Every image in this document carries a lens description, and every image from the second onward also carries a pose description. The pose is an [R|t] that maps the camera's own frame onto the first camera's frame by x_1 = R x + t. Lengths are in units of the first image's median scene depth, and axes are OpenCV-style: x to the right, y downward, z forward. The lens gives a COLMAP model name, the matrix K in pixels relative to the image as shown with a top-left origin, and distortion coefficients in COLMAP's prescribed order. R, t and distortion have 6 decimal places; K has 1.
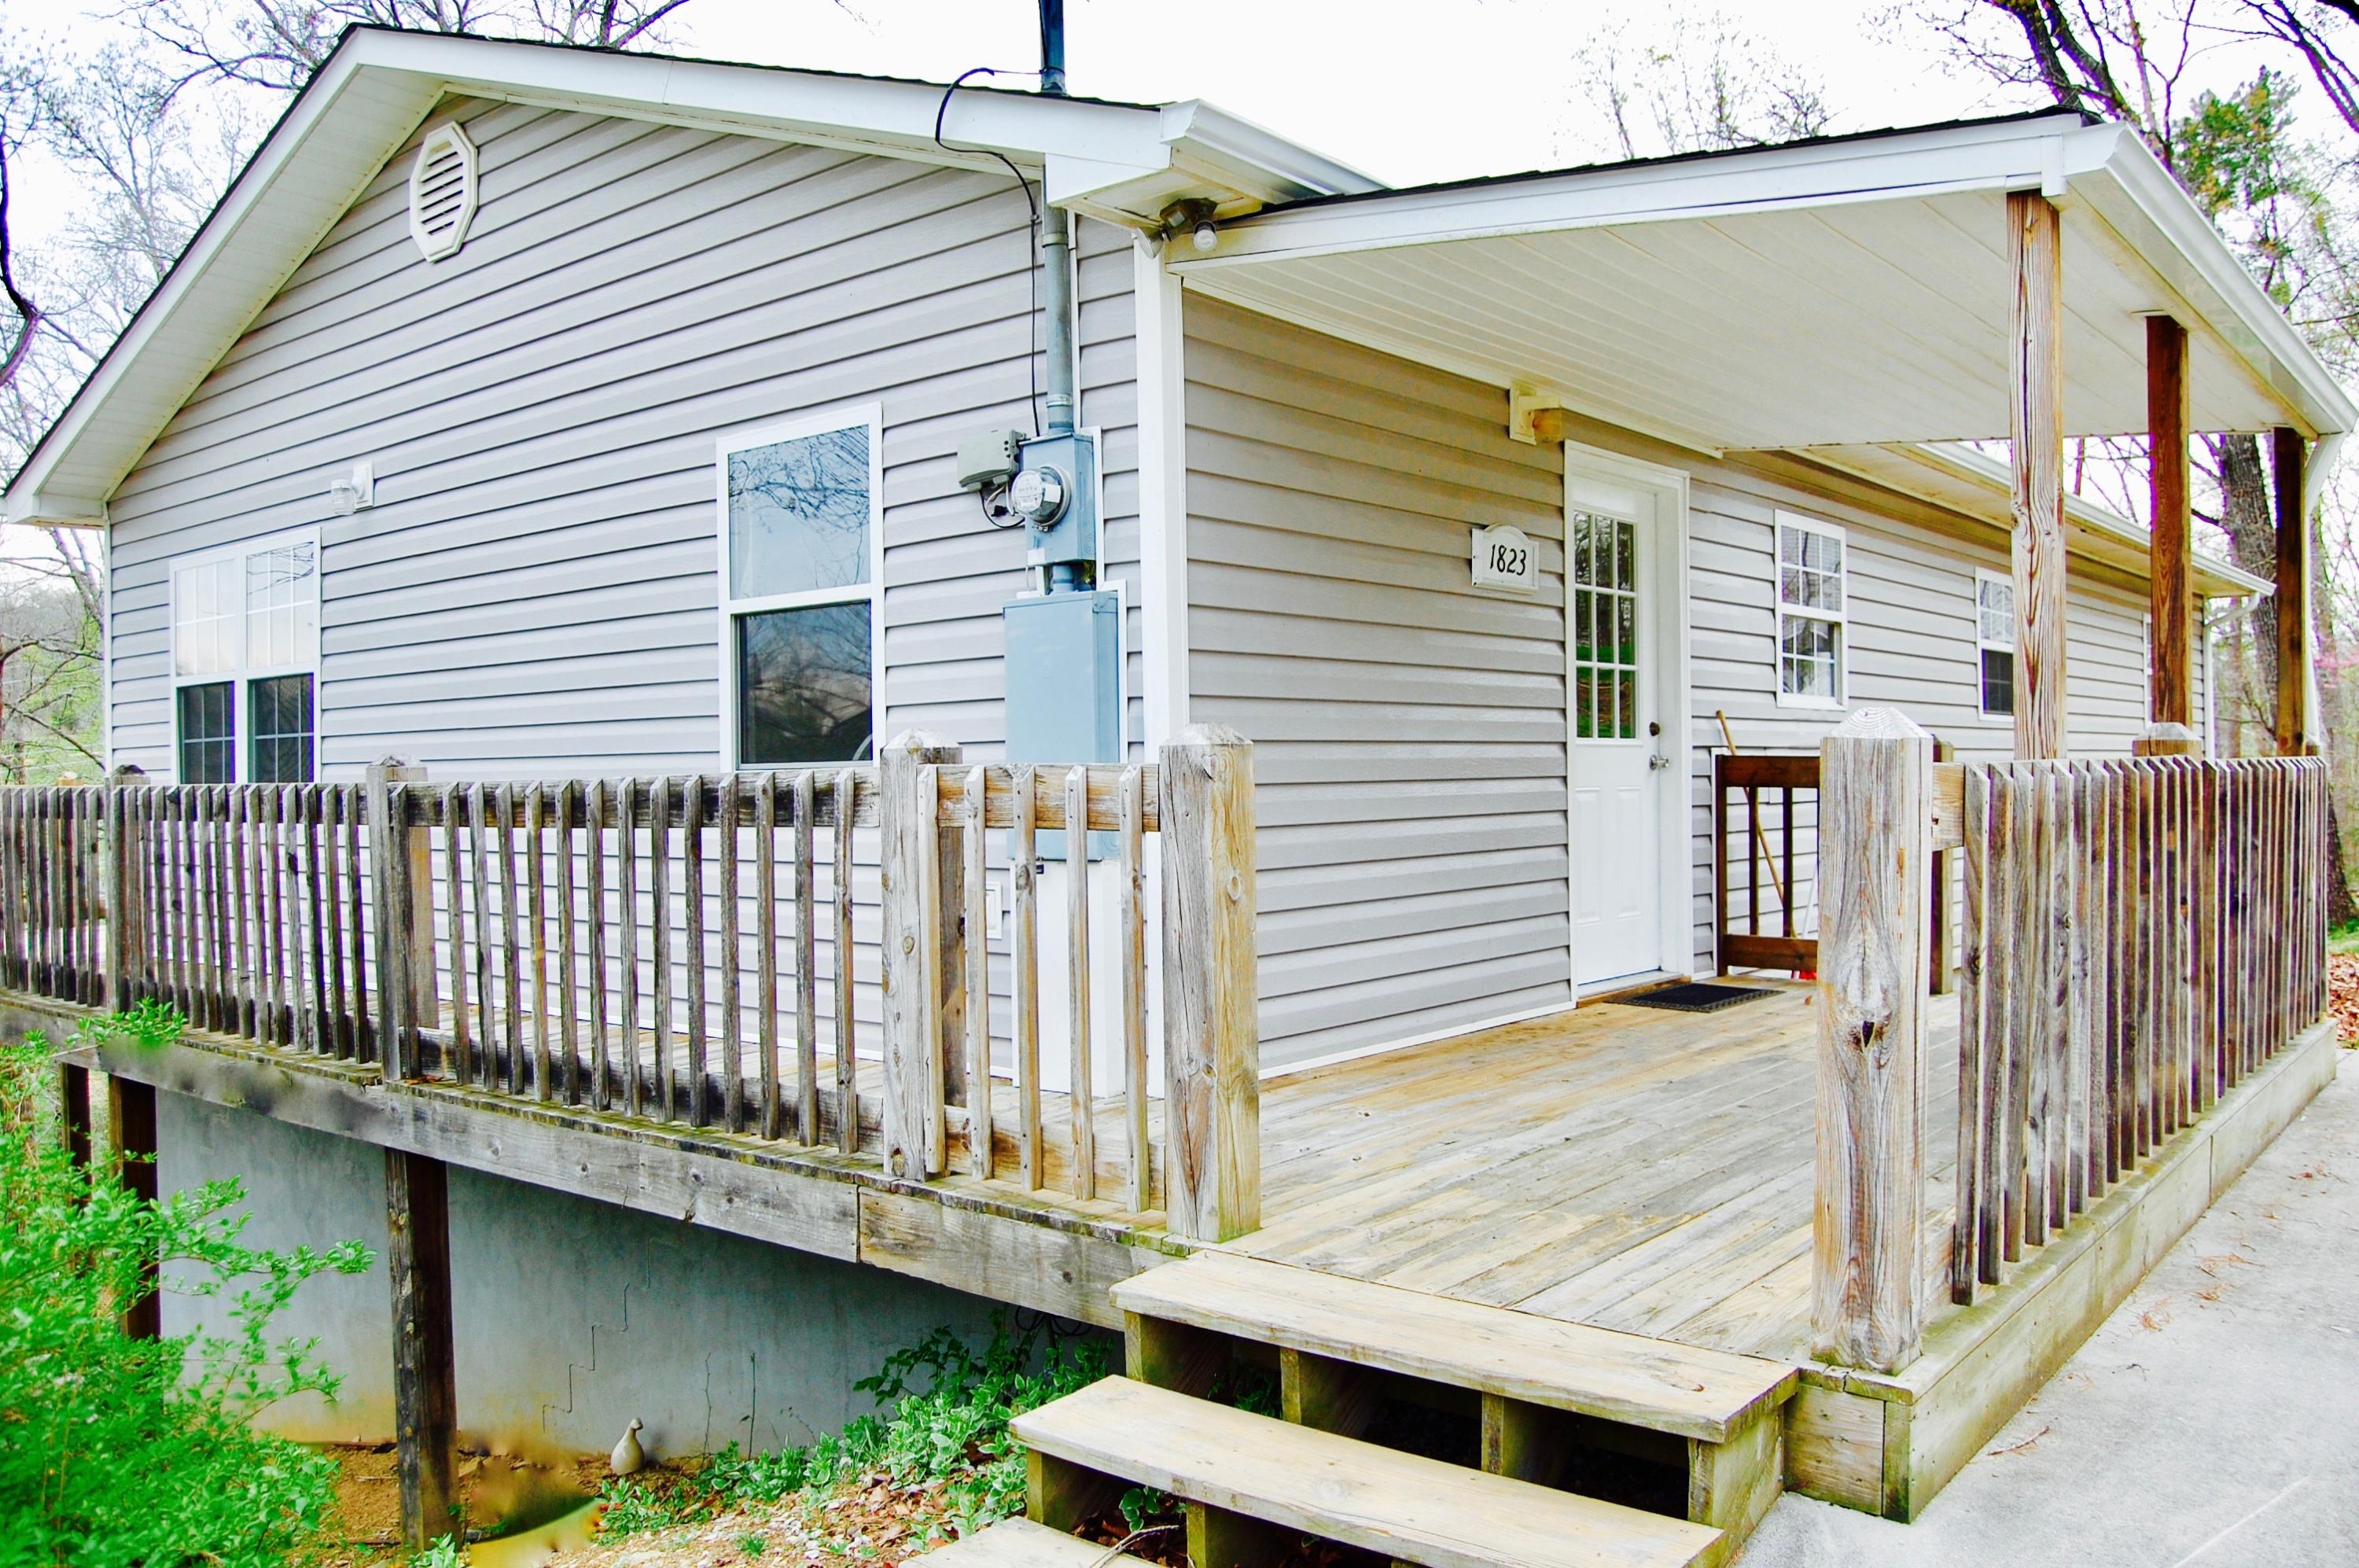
lens RADIAL K [[1828.8, 0, 1215.2], [0, 1828.8, 773.4], [0, 0, 1]] dist [-0.097535, 0.041643]
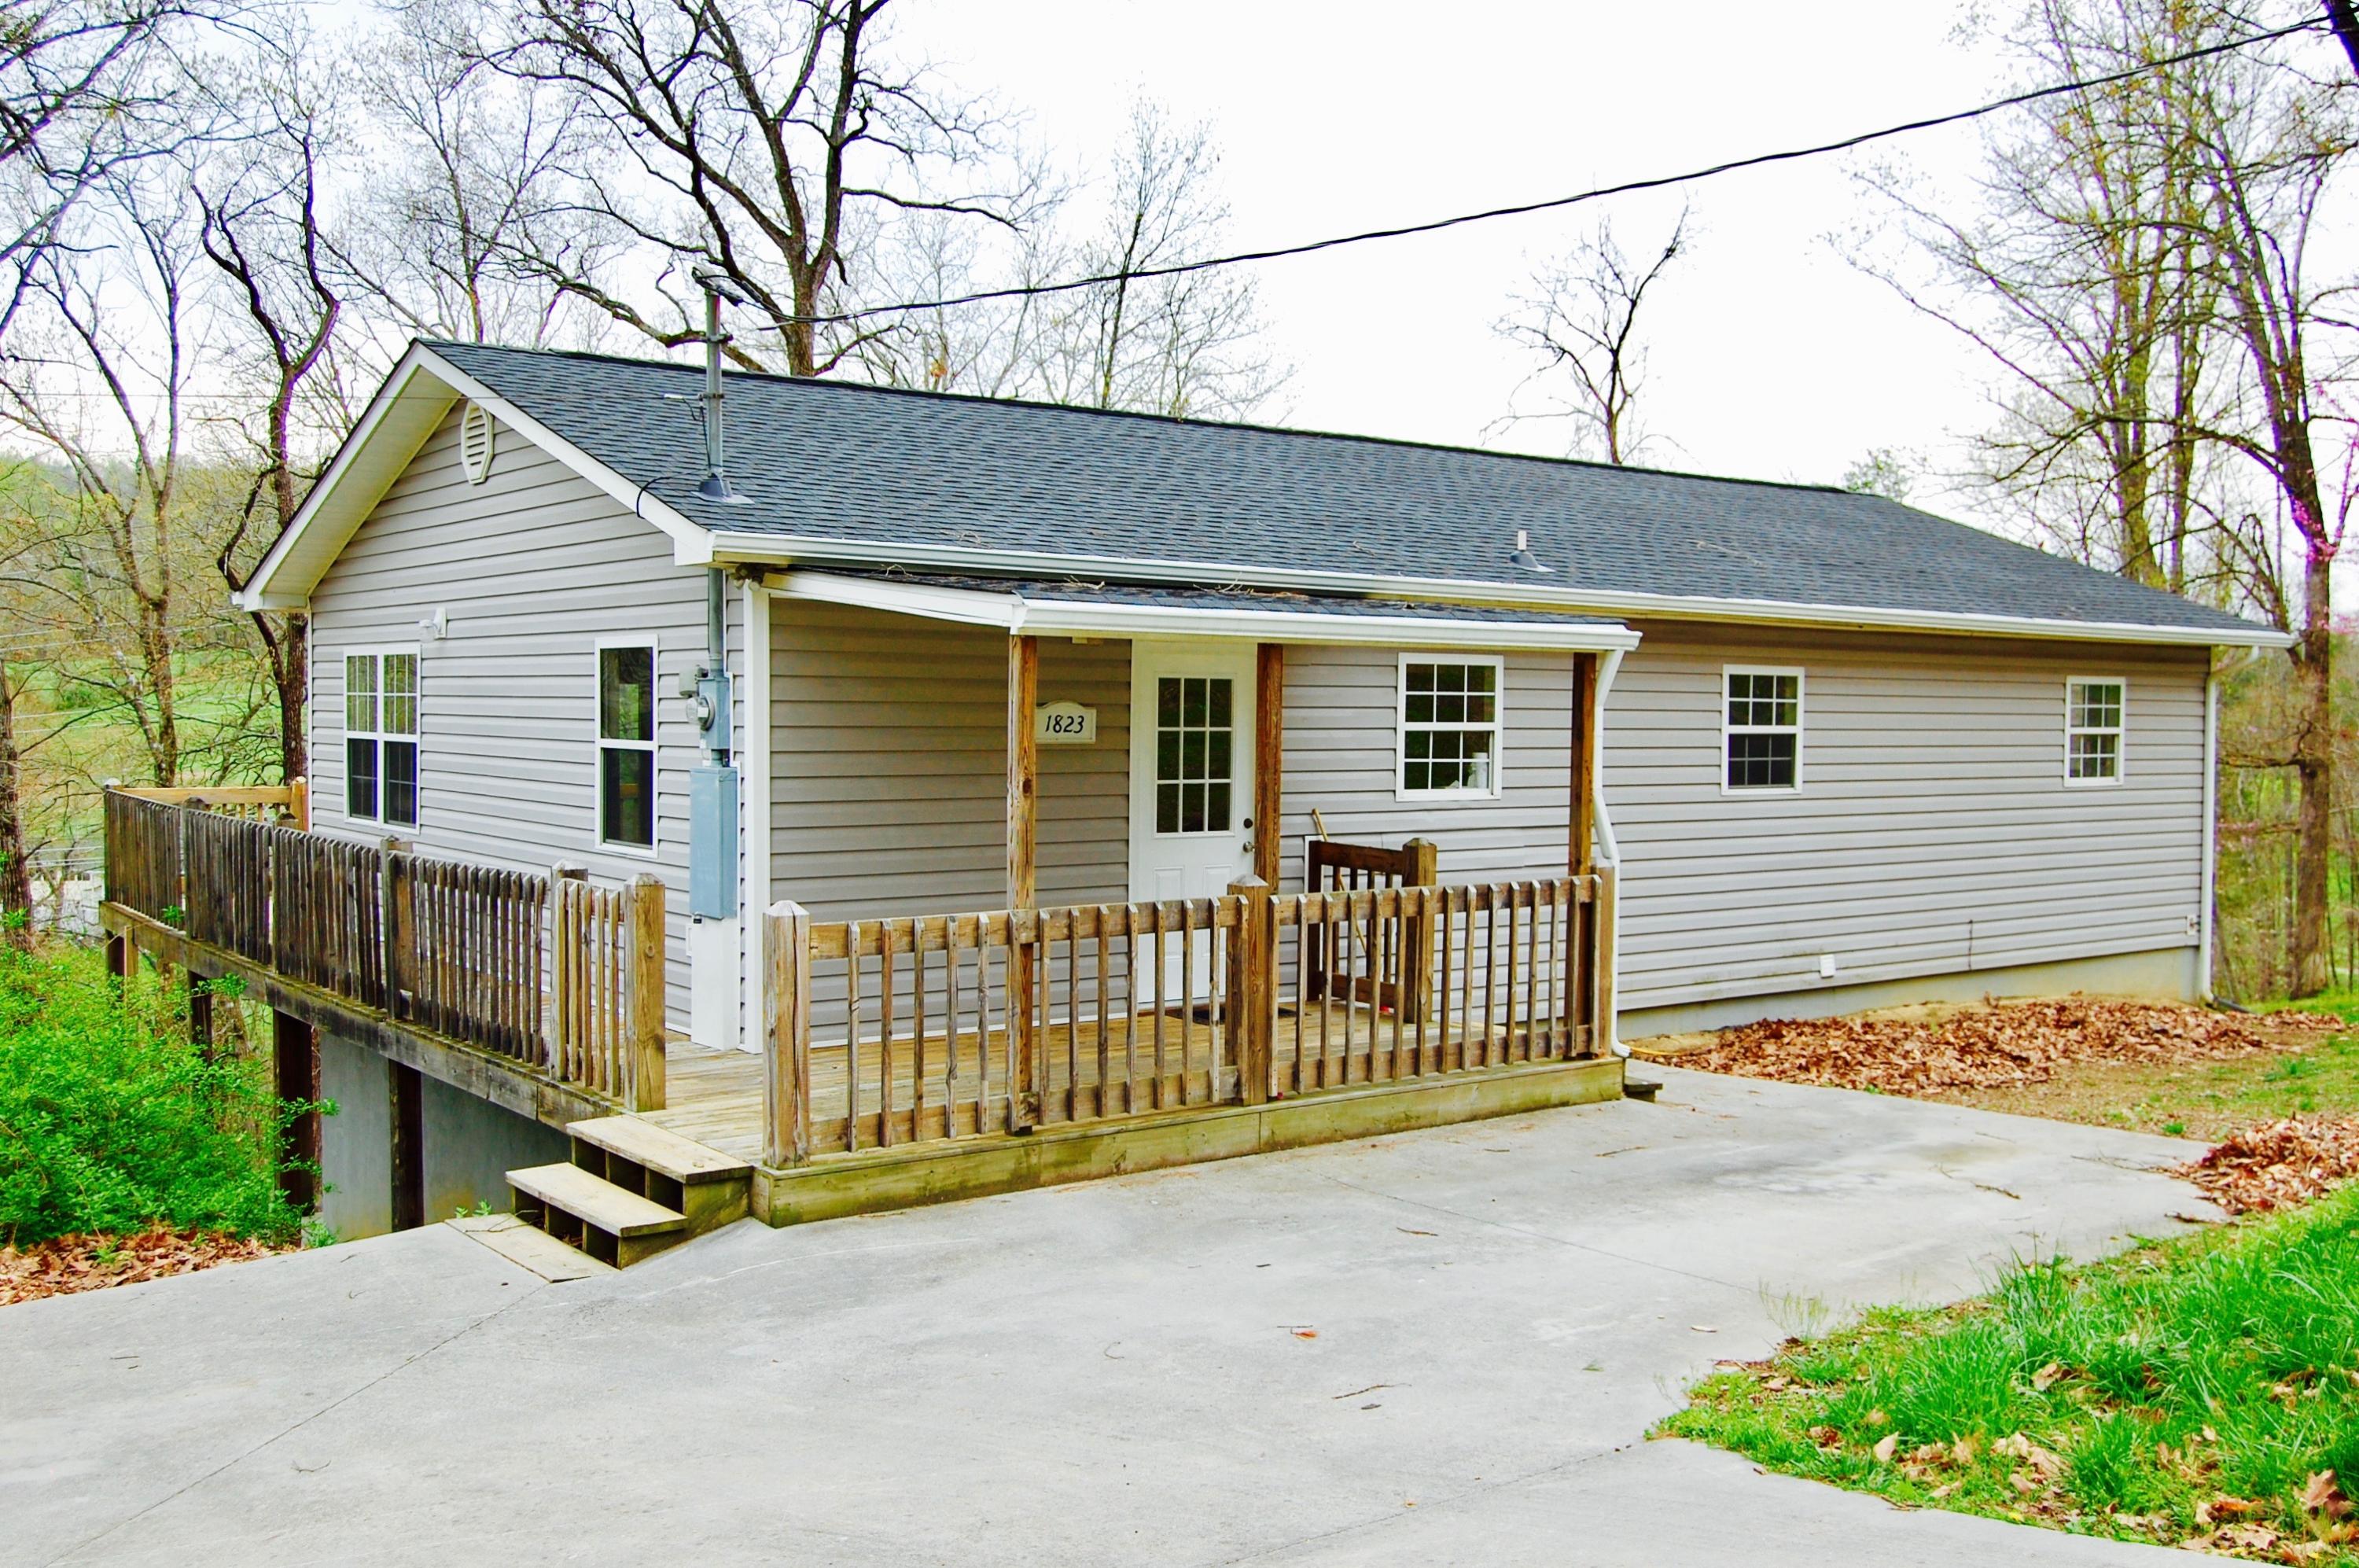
lens RADIAL K [[2176.3, 0, 1179.5], [0, 2176.3, 784.0], [0, 0, 1]] dist [-0.041504, -0.003214]
pose [[0.970734, 0.031334, -0.238102, 0.655598], [-0.022436, 0.998948, 0.039989, -0.134383], [0.239105, -0.033477, 0.970416, -0.717794]]
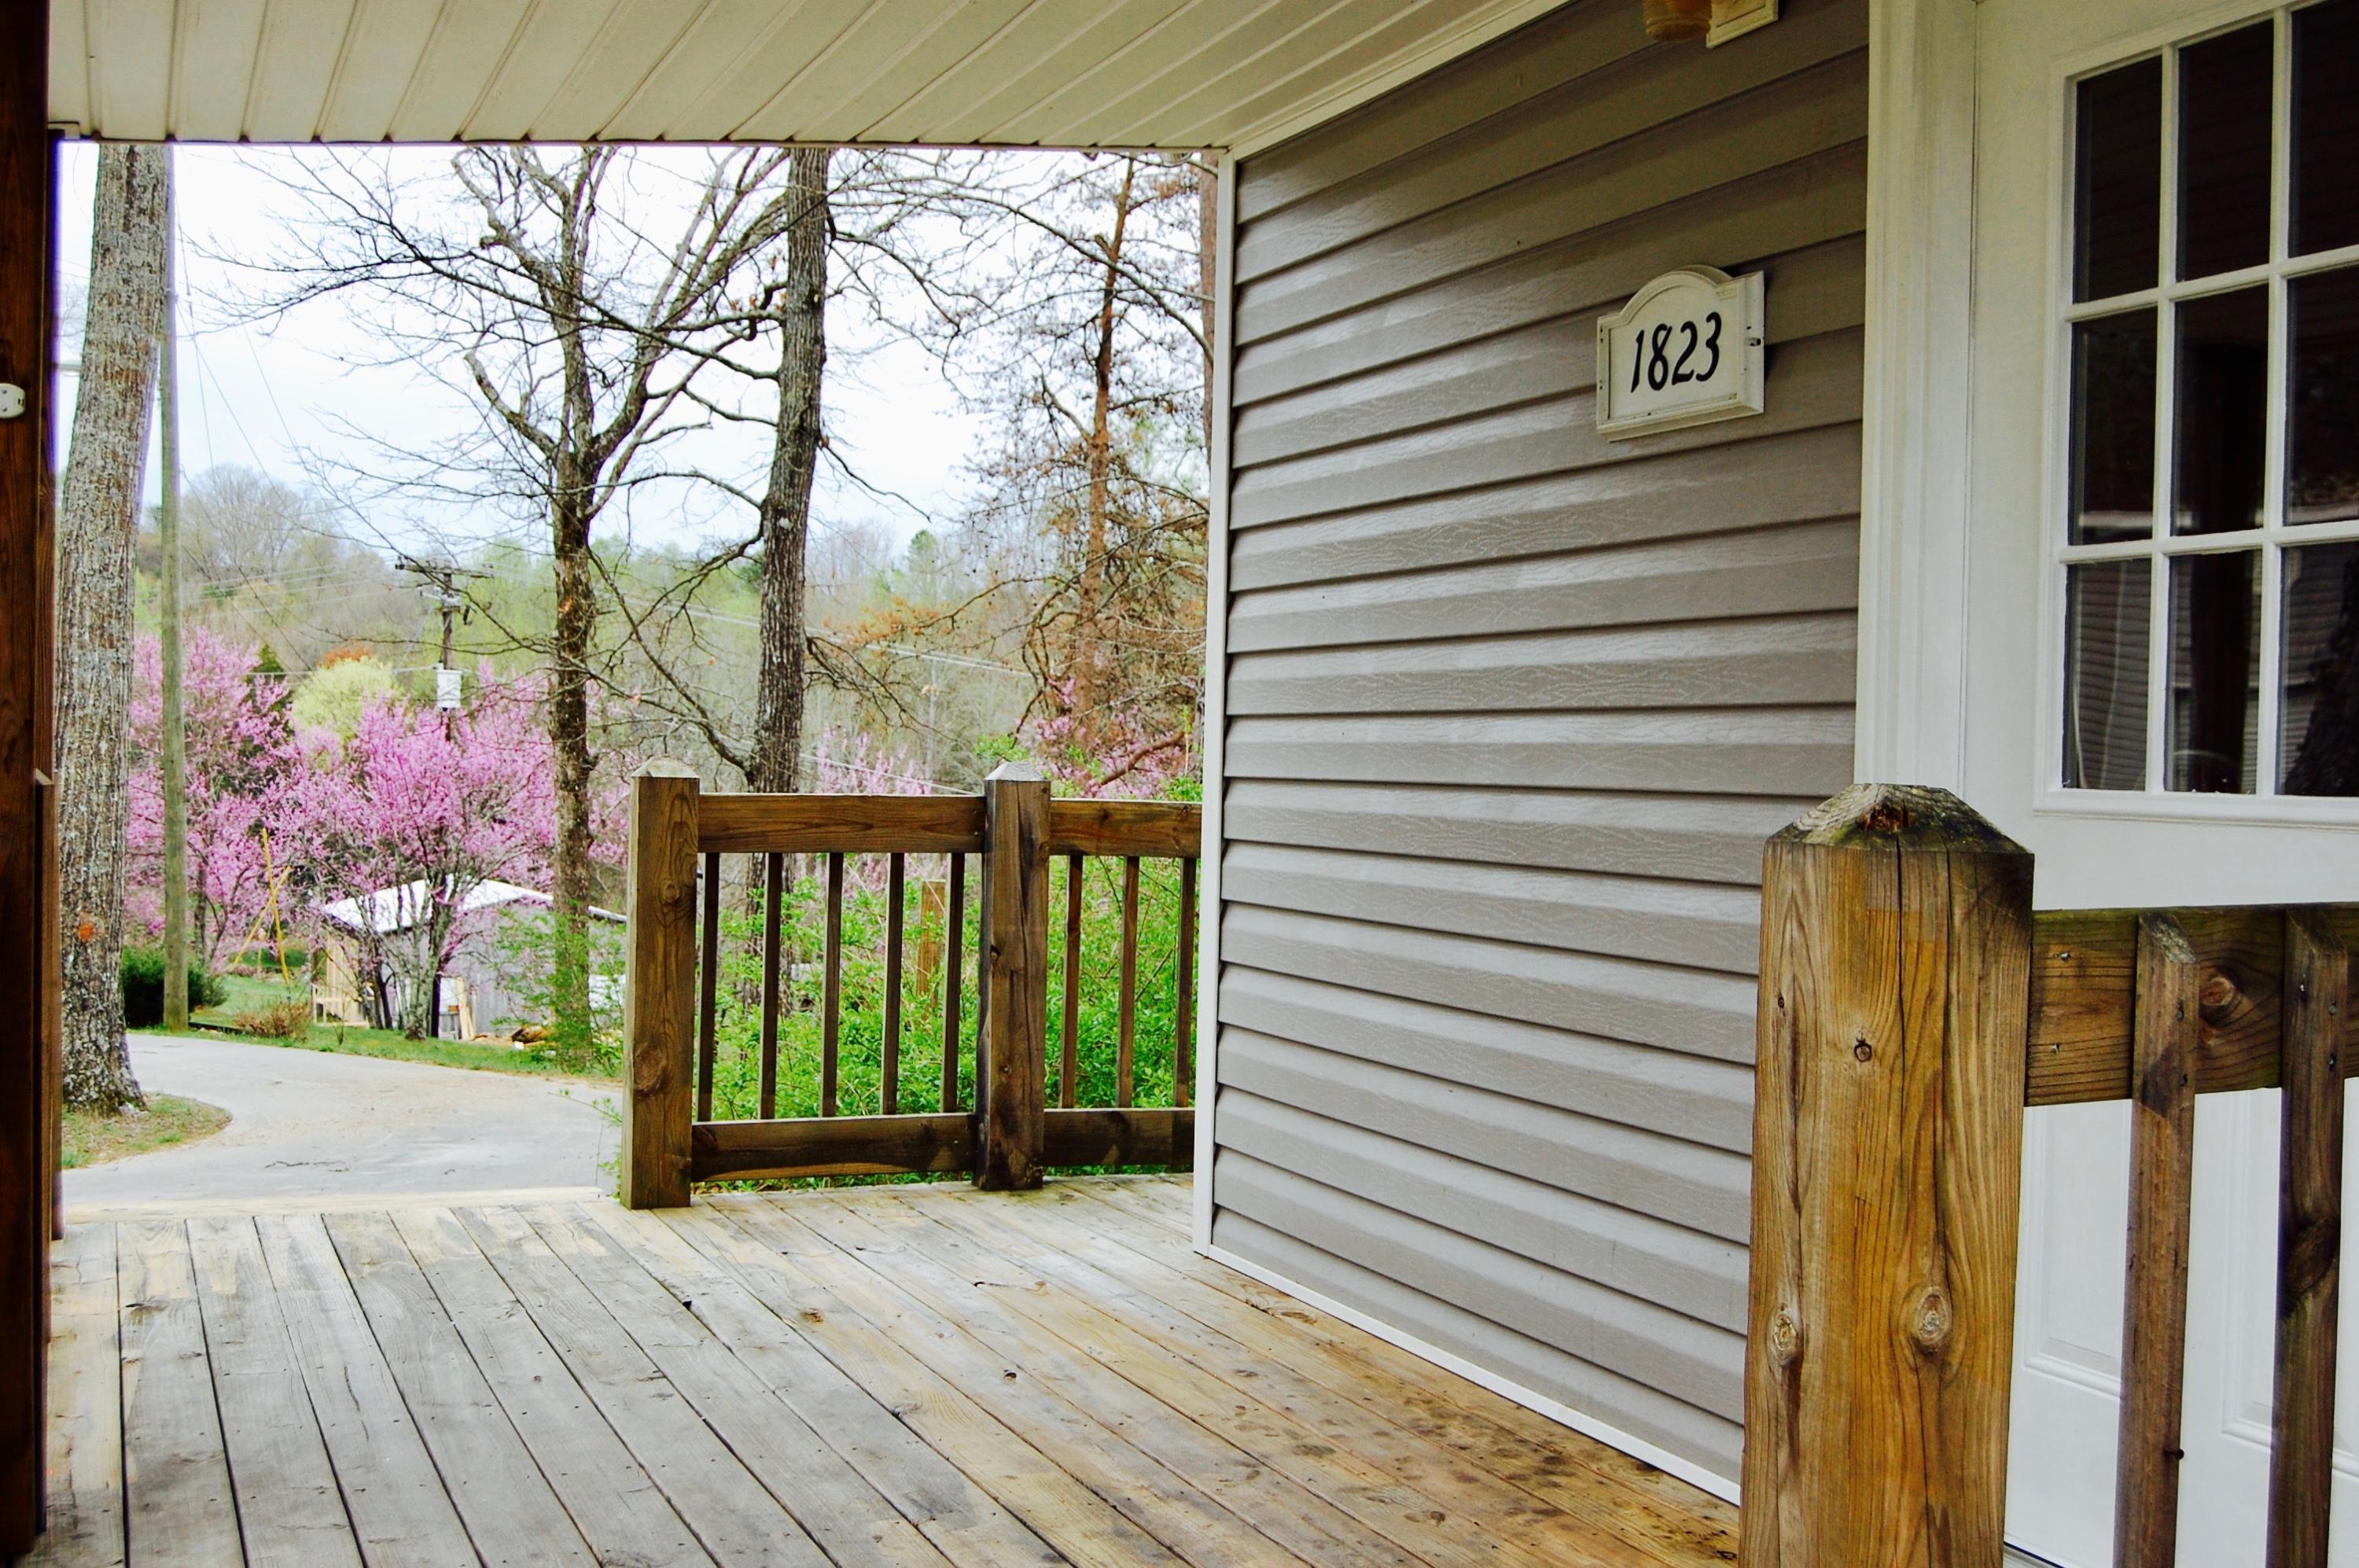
lens RADIAL K [[2786.4, 0, 1179.5], [0, 2786.4, 784.0], [0, 0, 1]] dist [-0.012580, -0.015255]
pose [[-0.494549, 0.007402, -0.869118, 0.726650], [-0.021034, 0.999569, 0.020482, -0.028227], [0.868895, 0.028410, -0.494180, 1.151363]]
